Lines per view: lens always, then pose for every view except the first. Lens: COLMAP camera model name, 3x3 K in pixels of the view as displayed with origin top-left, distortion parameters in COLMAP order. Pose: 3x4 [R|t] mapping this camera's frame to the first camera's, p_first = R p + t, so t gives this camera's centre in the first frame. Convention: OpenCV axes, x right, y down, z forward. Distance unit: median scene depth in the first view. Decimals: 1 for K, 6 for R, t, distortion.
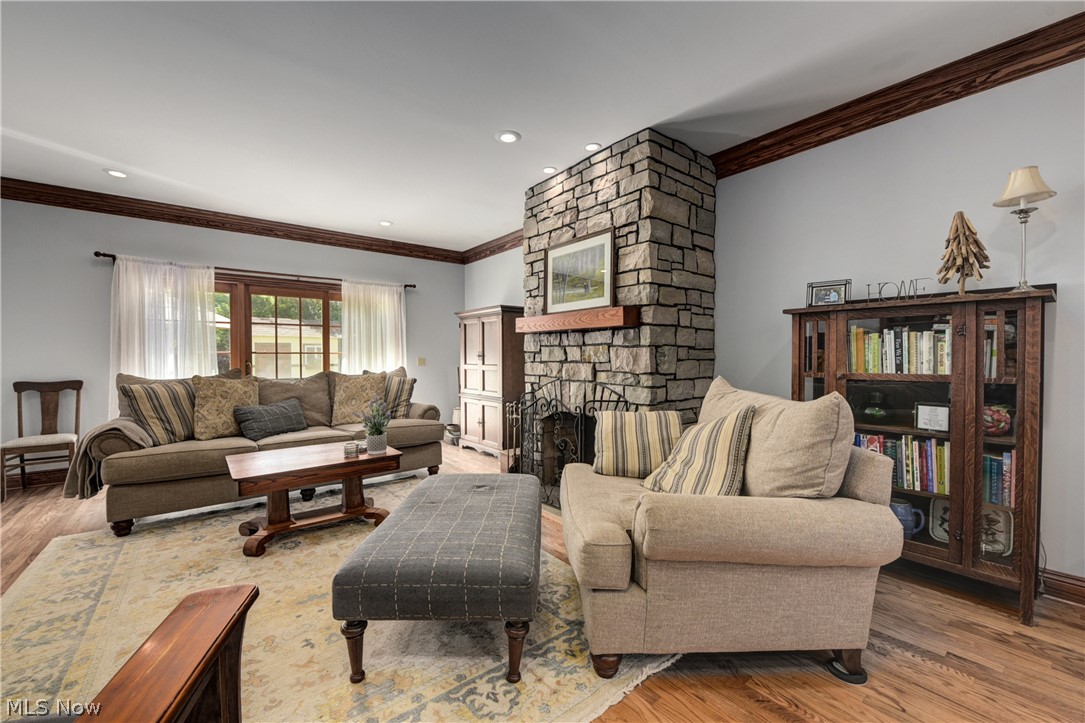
lens RADIAL K [[435.0, 0, 539.0], [0, 435.0, 361.1], [0, 0, 1]] dist [-0.008967, -0.000476]
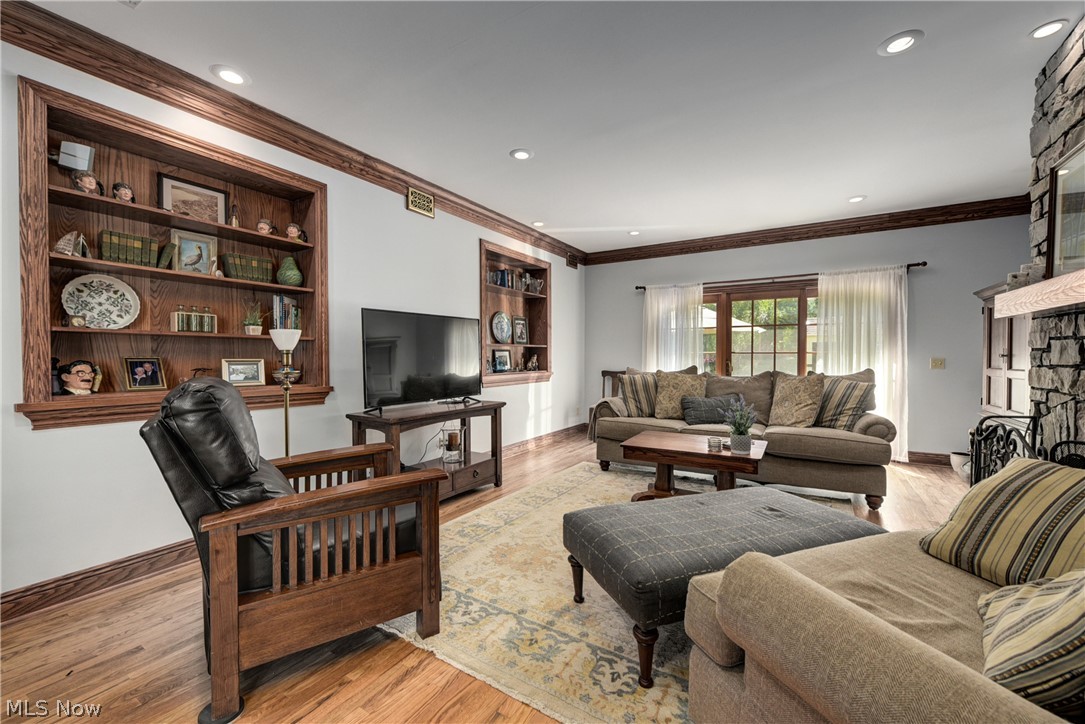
lens RADIAL K [[435.0, 0, 539.6], [0, 435.0, 363.4], [0, 0, 1]] dist [-0.008967, -0.000476]
pose [[0.336831, 0.017828, -0.941396, 0.347710], [-0.011821, 0.999822, 0.014705, -0.002822], [0.941491, 0.006175, 0.336982, 0.196378]]
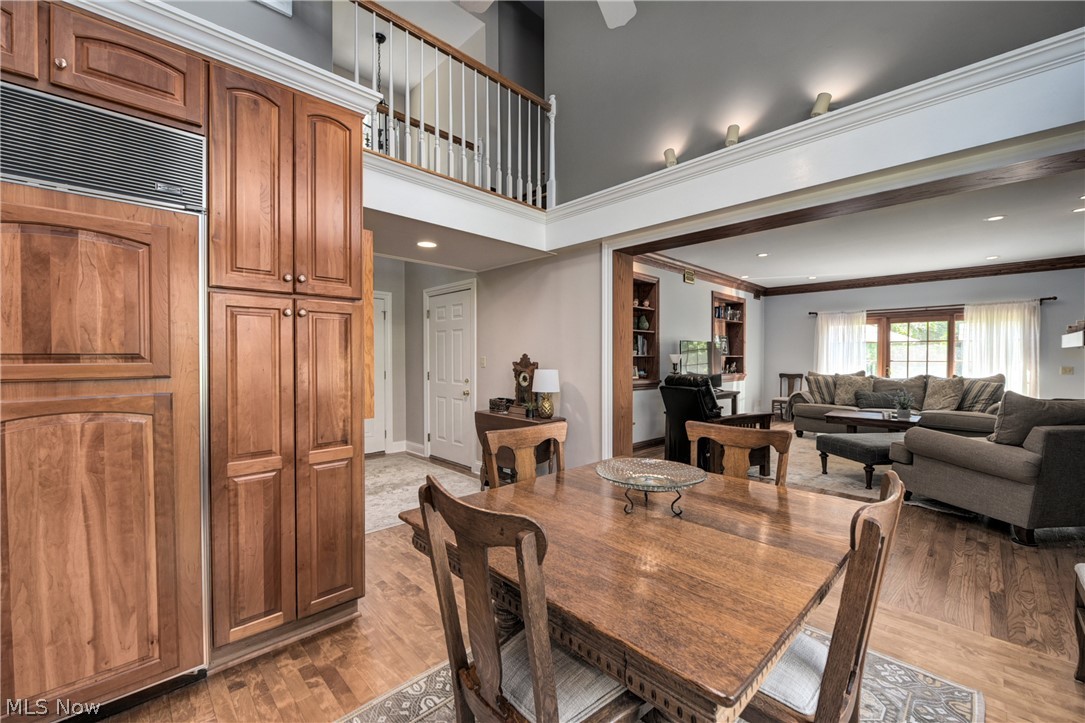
lens RADIAL K [[435.0, 0, 537.3], [0, 435.0, 361.9], [0, 0, 1]] dist [-0.008967, -0.000476]
pose [[0.098238, 0.012377, -0.995086, 1.078370], [-0.012848, 0.999855, 0.011168, -0.024963], [0.995080, 0.011688, 0.098383, -0.592451]]
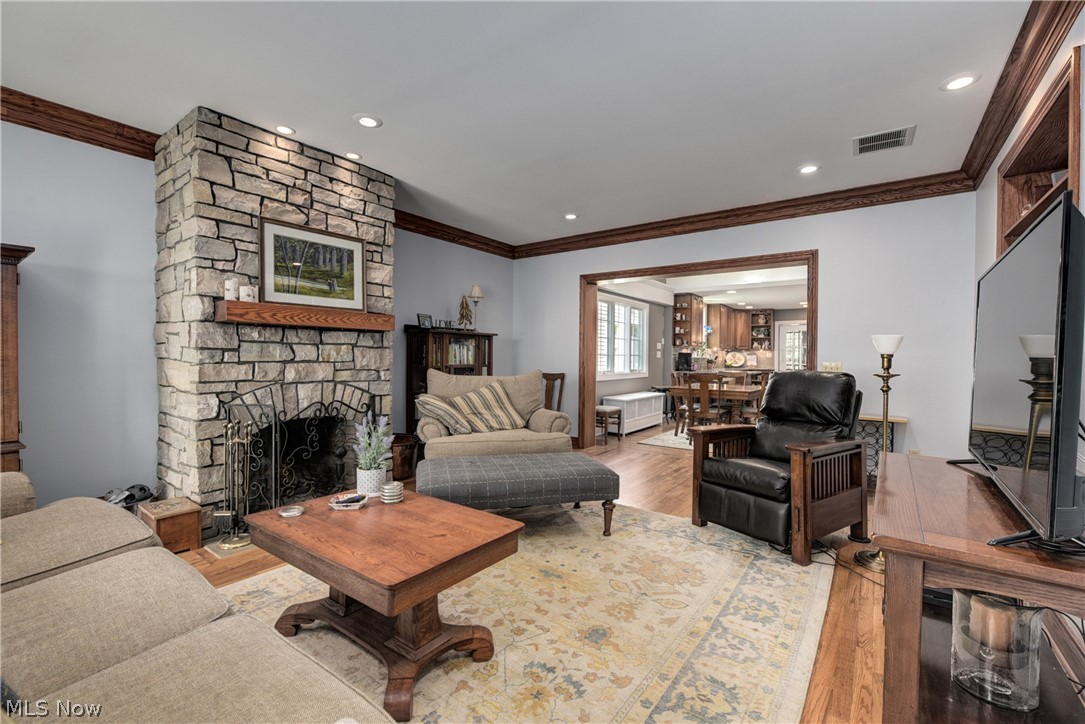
lens RADIAL K [[457.1, 0, 539.7], [0, 457.1, 361.2], [0, 0, 1]] dist [-0.010954, -0.000829]
pose [[-0.265759, -0.009171, 0.963996, -0.983085], [0.004878, 0.999929, 0.010858, -0.007250], [-0.964027, 0.007588, -0.265696, 0.798848]]
